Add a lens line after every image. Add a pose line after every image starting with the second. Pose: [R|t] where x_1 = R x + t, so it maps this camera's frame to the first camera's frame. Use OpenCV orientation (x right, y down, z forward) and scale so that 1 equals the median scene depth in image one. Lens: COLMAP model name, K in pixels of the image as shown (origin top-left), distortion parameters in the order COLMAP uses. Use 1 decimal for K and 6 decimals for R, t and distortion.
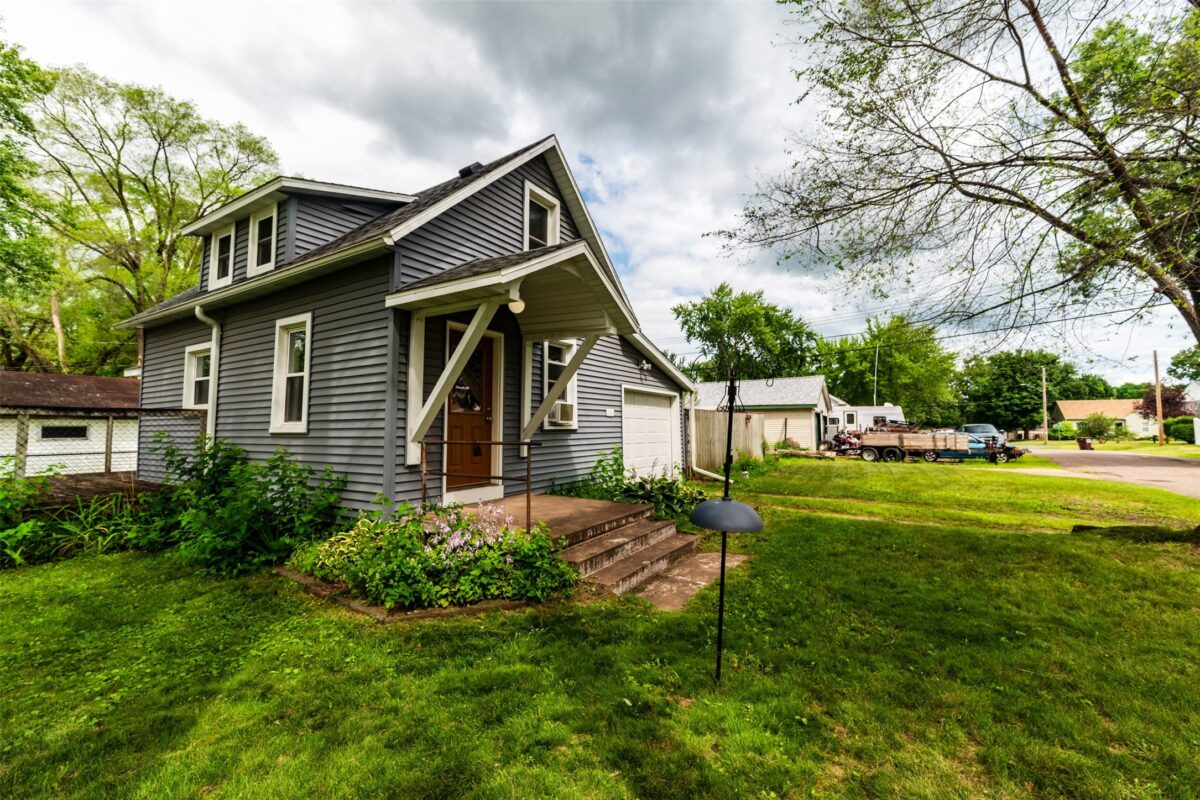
lens RADIAL K [[487.9, 0, 604.1], [0, 487.9, 398.5], [0, 0, 1]] dist [0.003322, 0.000394]
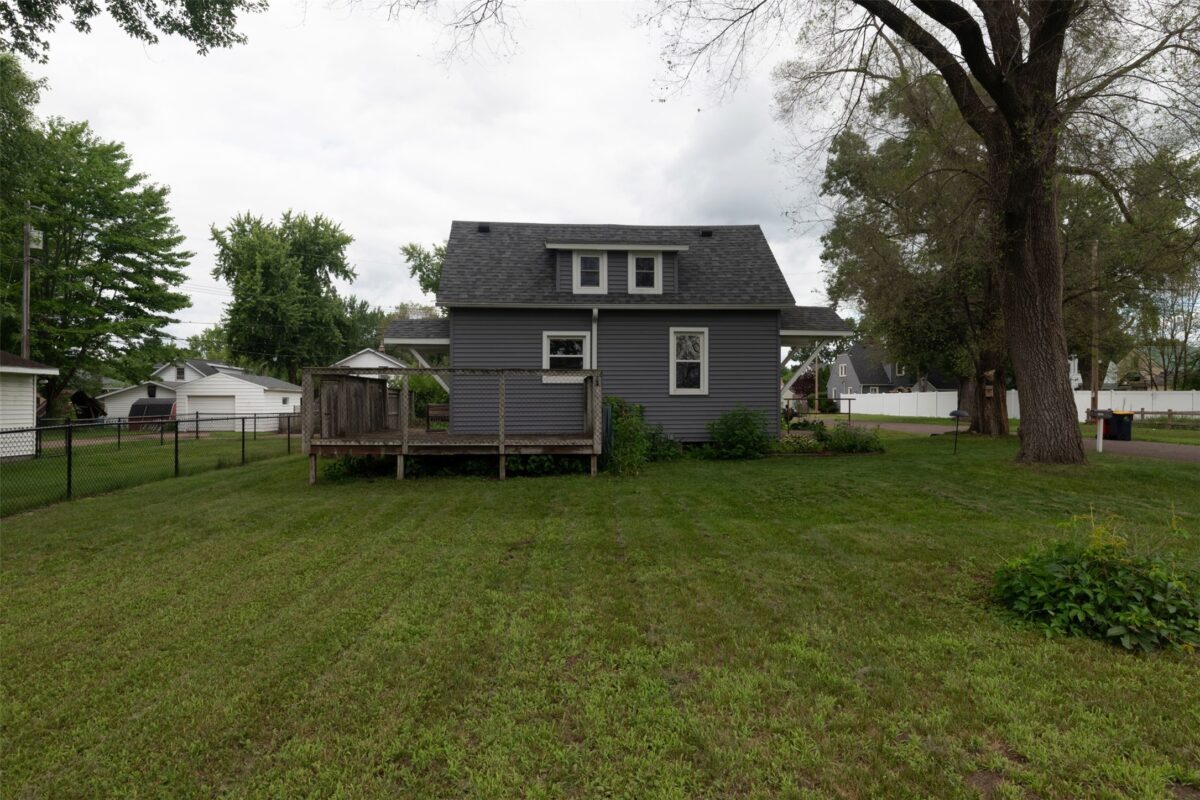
lens RADIAL K [[684.3, 0, 604.5], [0, 684.3, 398.5], [0, 0, 1]] dist [0.000295, -0.001438]
pose [[0.808819, 0.002199, 0.588054, -0.549072], [-0.032878, 0.998598, 0.041487, -0.001823], [-0.587138, -0.052890, 0.807757, -0.186480]]
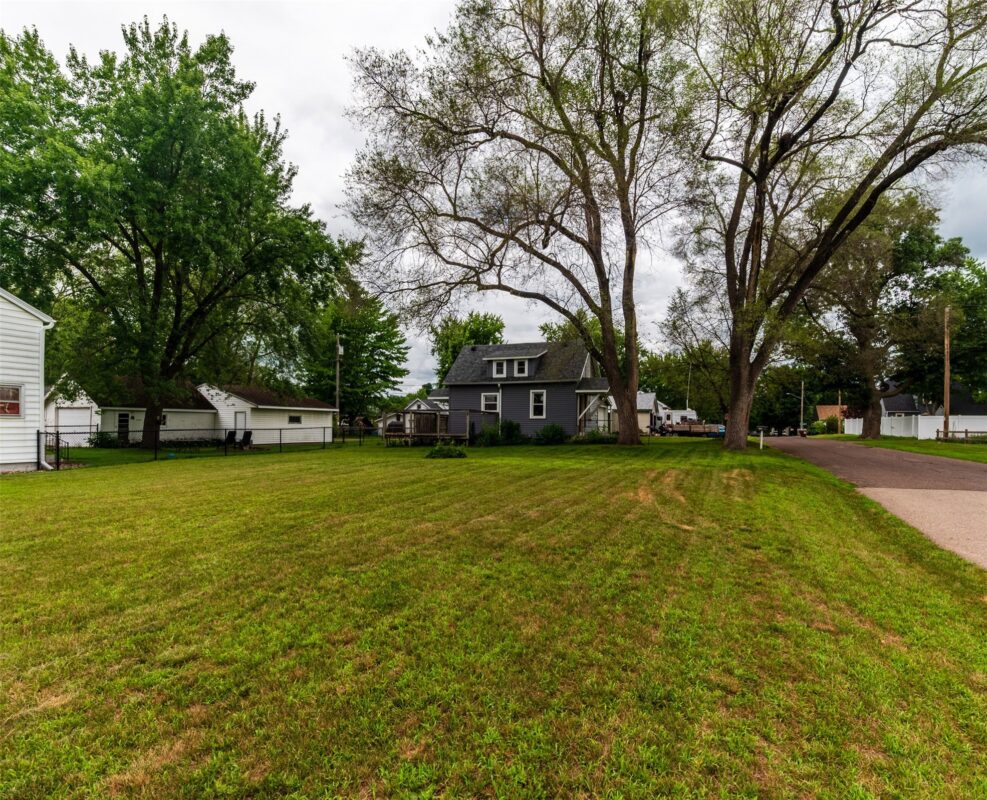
lens RADIAL K [[553.8, 0, 528.1], [0, 553.8, 435.9], [0, 0, 1]] dist [0.008497, 0.000635]
pose [[0.978263, 0.001960, 0.207361, -0.402063], [-0.017579, 0.997140, 0.073504, -0.029651], [-0.206624, -0.075551, 0.975499, -0.843986]]
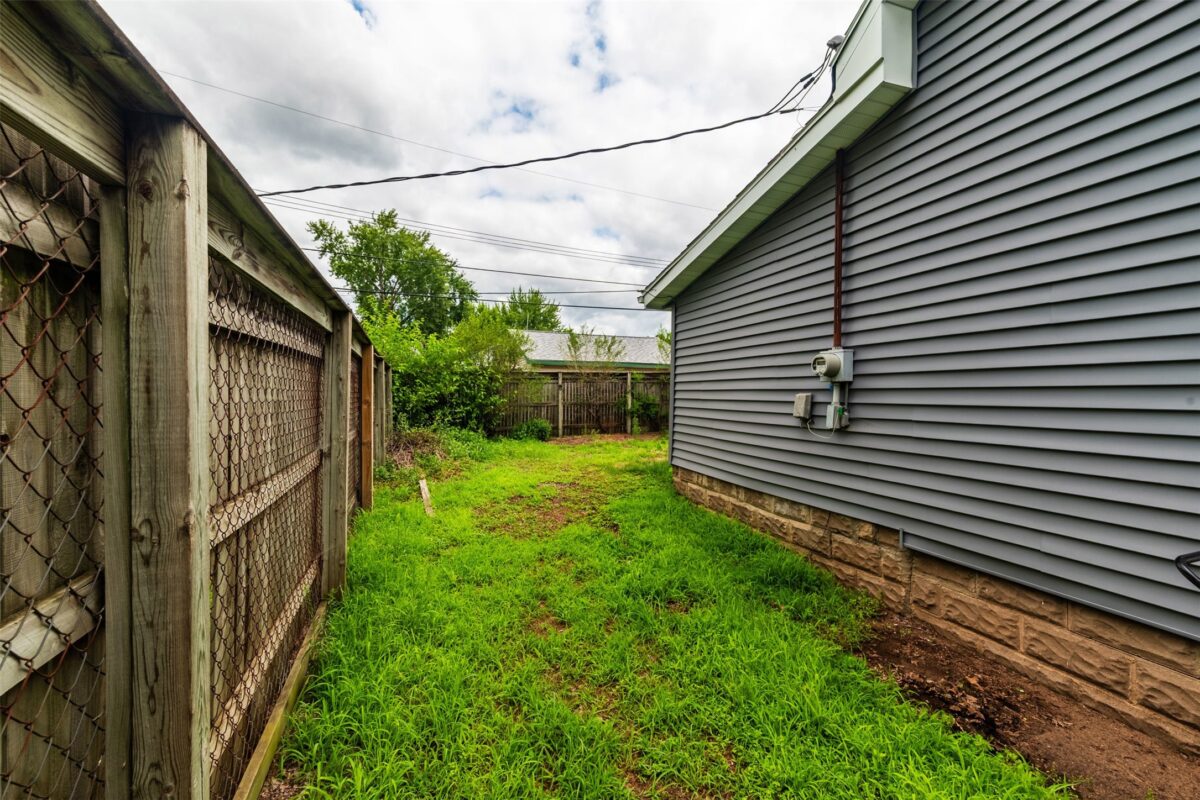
lens RADIAL K [[487.9, 0, 603.4], [0, 487.9, 399.5], [0, 0, 1]] dist [0.003322, 0.000394]
pose [[0.612354, 0.007106, 0.790552, -0.380716], [-0.058747, 0.997604, 0.036538, 0.054945], [-0.788398, -0.068817, 0.611304, 0.442592]]
